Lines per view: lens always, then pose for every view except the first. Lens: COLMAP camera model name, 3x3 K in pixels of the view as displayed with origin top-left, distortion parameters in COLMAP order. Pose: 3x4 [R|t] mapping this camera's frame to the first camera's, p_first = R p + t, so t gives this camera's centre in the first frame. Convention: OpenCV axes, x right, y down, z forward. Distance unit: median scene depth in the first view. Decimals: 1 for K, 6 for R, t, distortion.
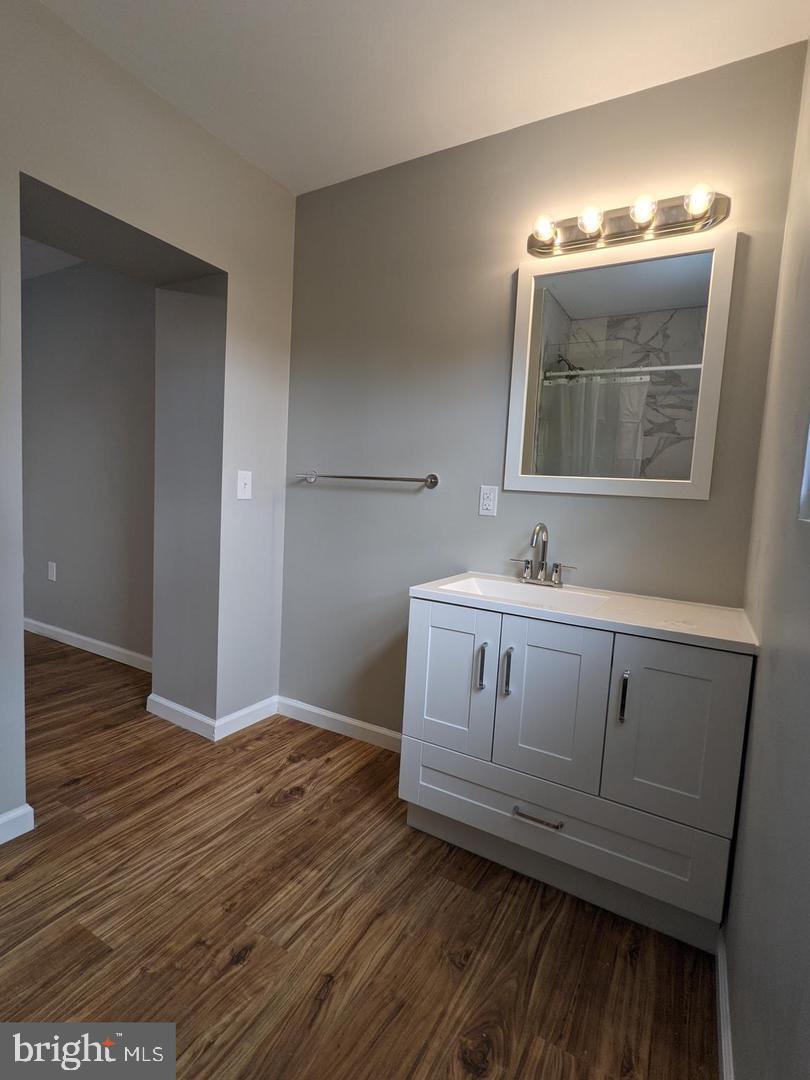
lens RADIAL K [[524.3, 0, 405.9], [0, 524.3, 537.8], [0, 0, 1]] dist [0.002949, -0.000759]
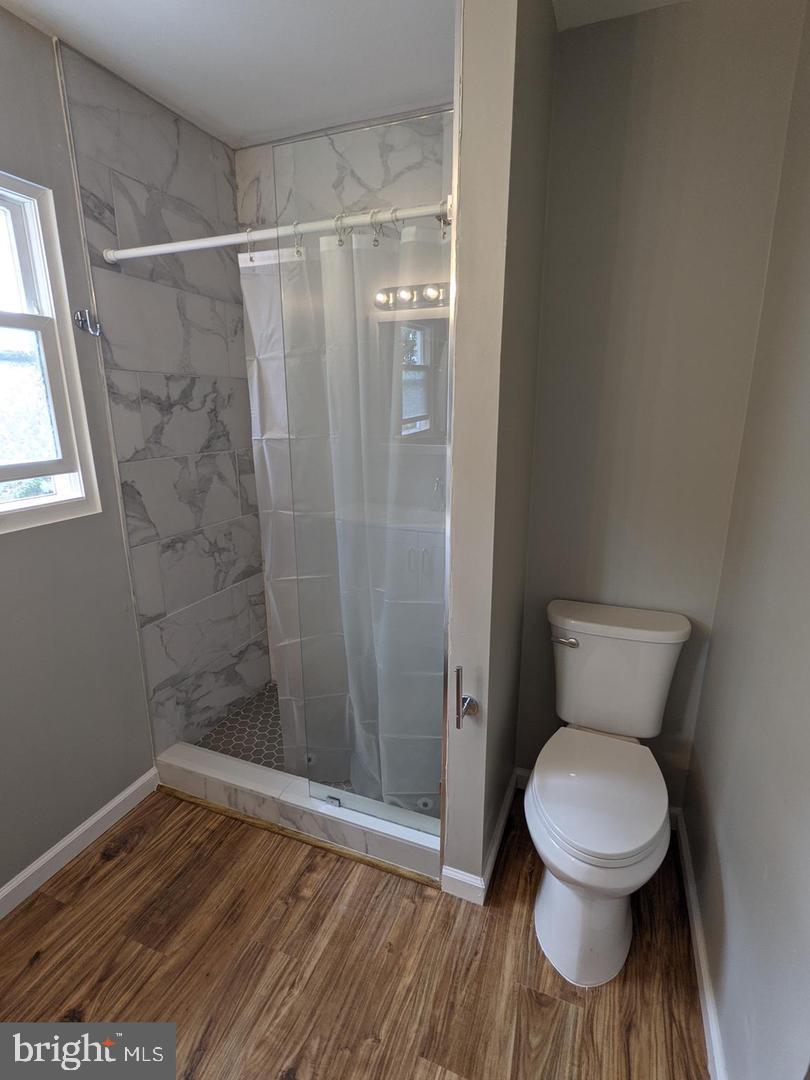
lens RADIAL K [[524.3, 0, 405.9], [0, 524.3, 537.8], [0, 0, 1]] dist [0.002949, -0.000759]
pose [[-0.988070, -0.018143, -0.152933, -0.377622], [-0.067777, 0.942926, 0.326031, -0.450884], [0.138289, 0.332507, -0.932907, 1.640574]]
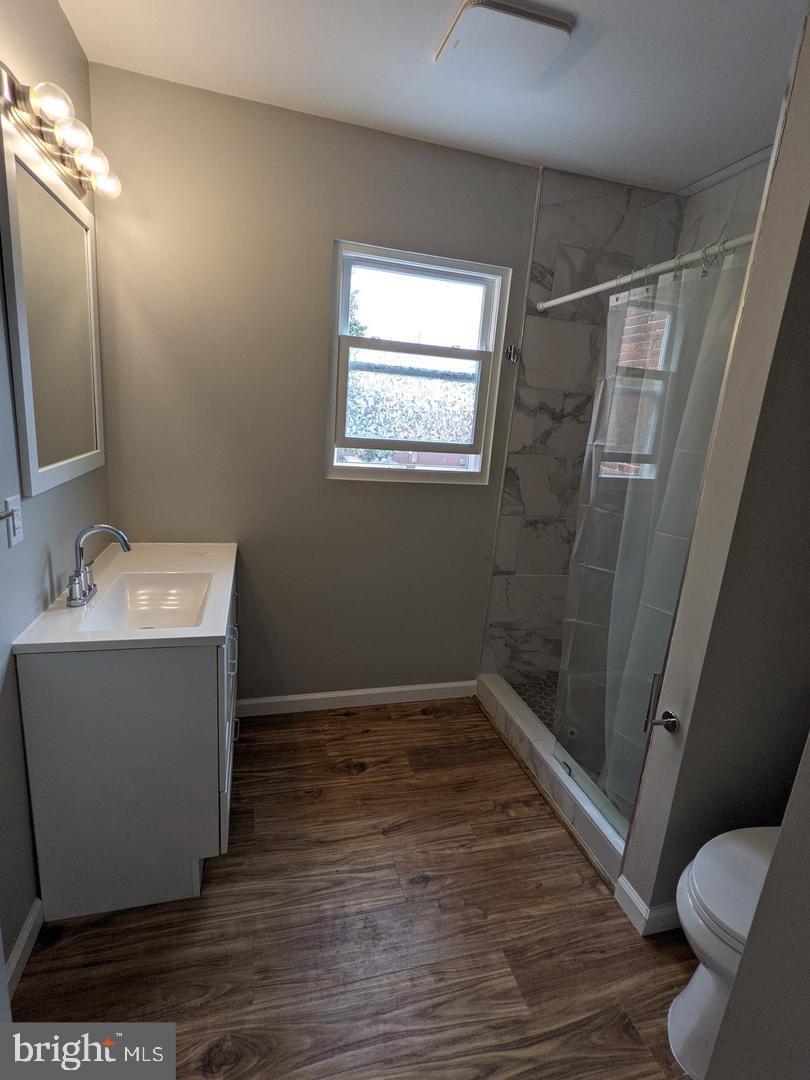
lens RADIAL K [[524.3, 0, 405.9], [0, 524.3, 537.8], [0, 0, 1]] dist [0.002949, -0.000759]
pose [[-0.704273, -0.276078, 0.654050, -0.946633], [-0.055507, 0.939881, 0.336960, -0.470619], [-0.707756, 0.201007, -0.677257, 1.818268]]
